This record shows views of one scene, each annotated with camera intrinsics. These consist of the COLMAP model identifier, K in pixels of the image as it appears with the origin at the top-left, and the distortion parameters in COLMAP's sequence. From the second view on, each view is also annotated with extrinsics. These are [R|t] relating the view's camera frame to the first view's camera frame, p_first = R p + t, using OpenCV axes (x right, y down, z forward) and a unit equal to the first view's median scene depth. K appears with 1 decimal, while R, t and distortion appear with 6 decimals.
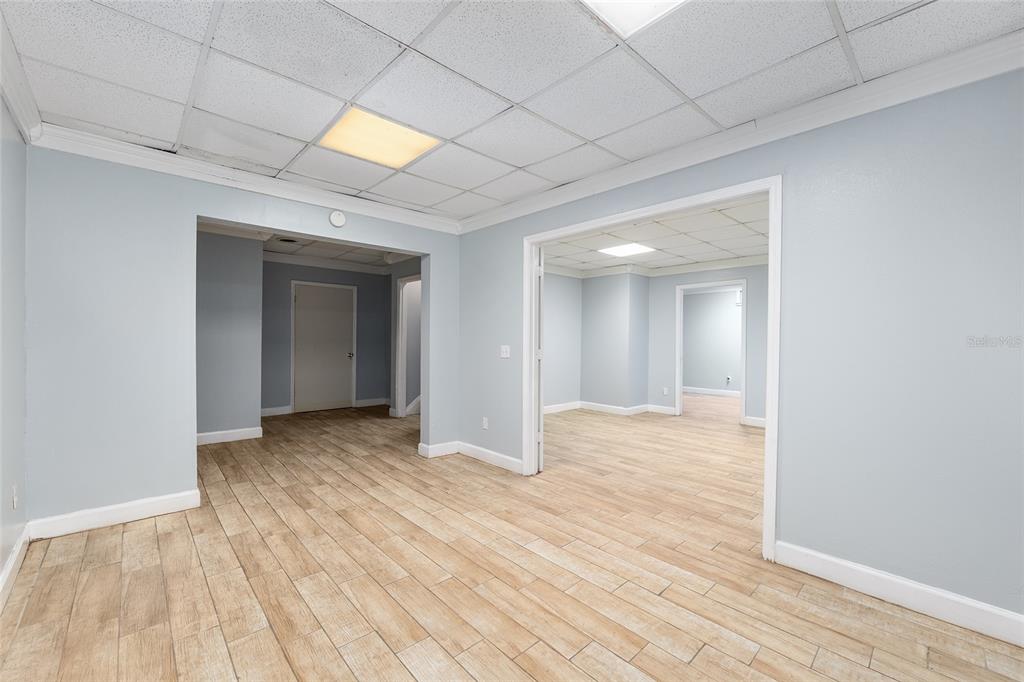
lens RADIAL K [[422.4, 0, 509.6], [0, 422.4, 342.1], [0, 0, 1]] dist [-0.009218, 0.000352]
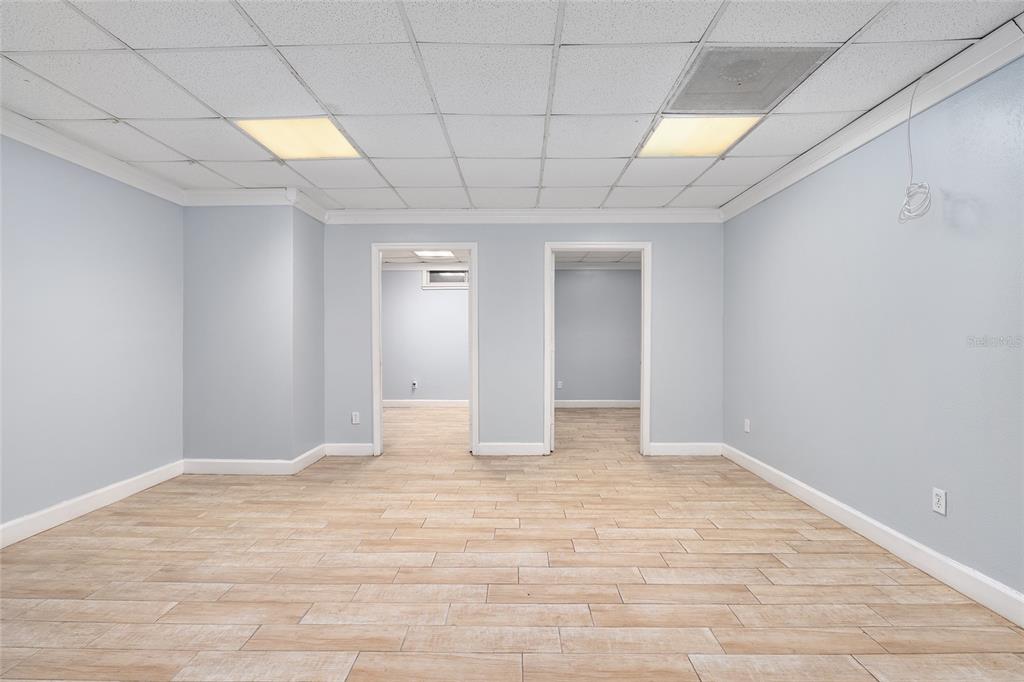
lens RADIAL K [[453.6, 0, 512.0], [0, 453.6, 346.4], [0, 0, 1]] dist [-0.013189, -0.000096]
pose [[0.683706, -0.019077, 0.729508, 0.131175], [0.007034, 0.999784, 0.019552, 0.009861], [-0.729724, -0.008237, 0.683693, 0.964341]]
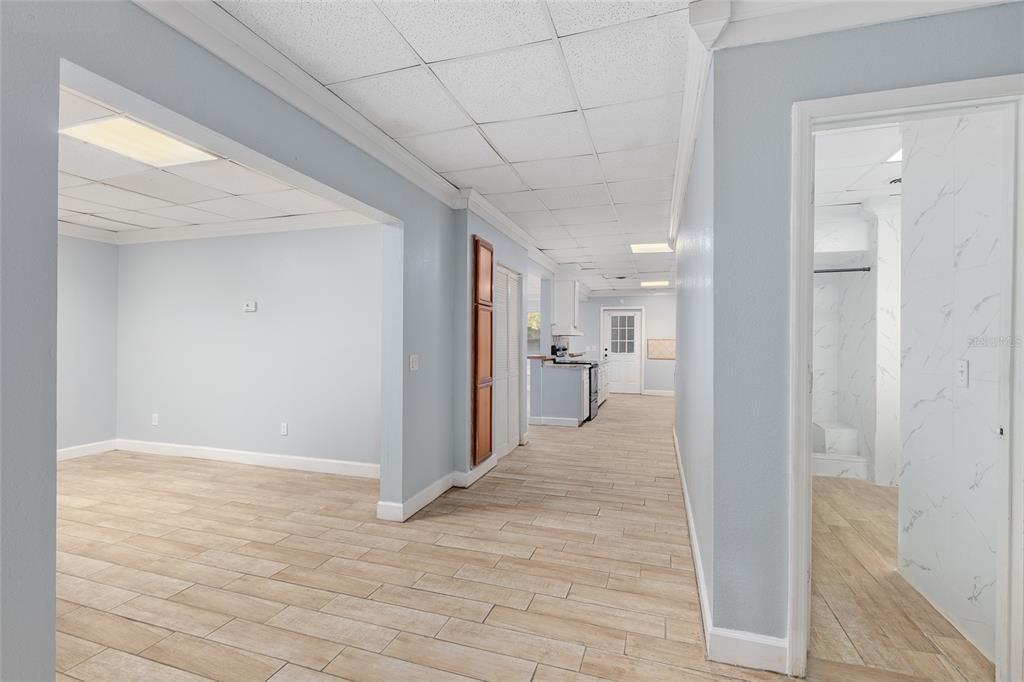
lens RADIAL K [[461.3, 0, 510.7], [0, 461.3, 342.6], [0, 0, 1]] dist [0.003087, -0.000571]
pose [[-0.872019, -0.011032, -0.489348, -0.505180], [-0.012712, 0.999919, 0.000109, -0.026120], [0.489307, 0.006315, -0.872089, 2.219313]]
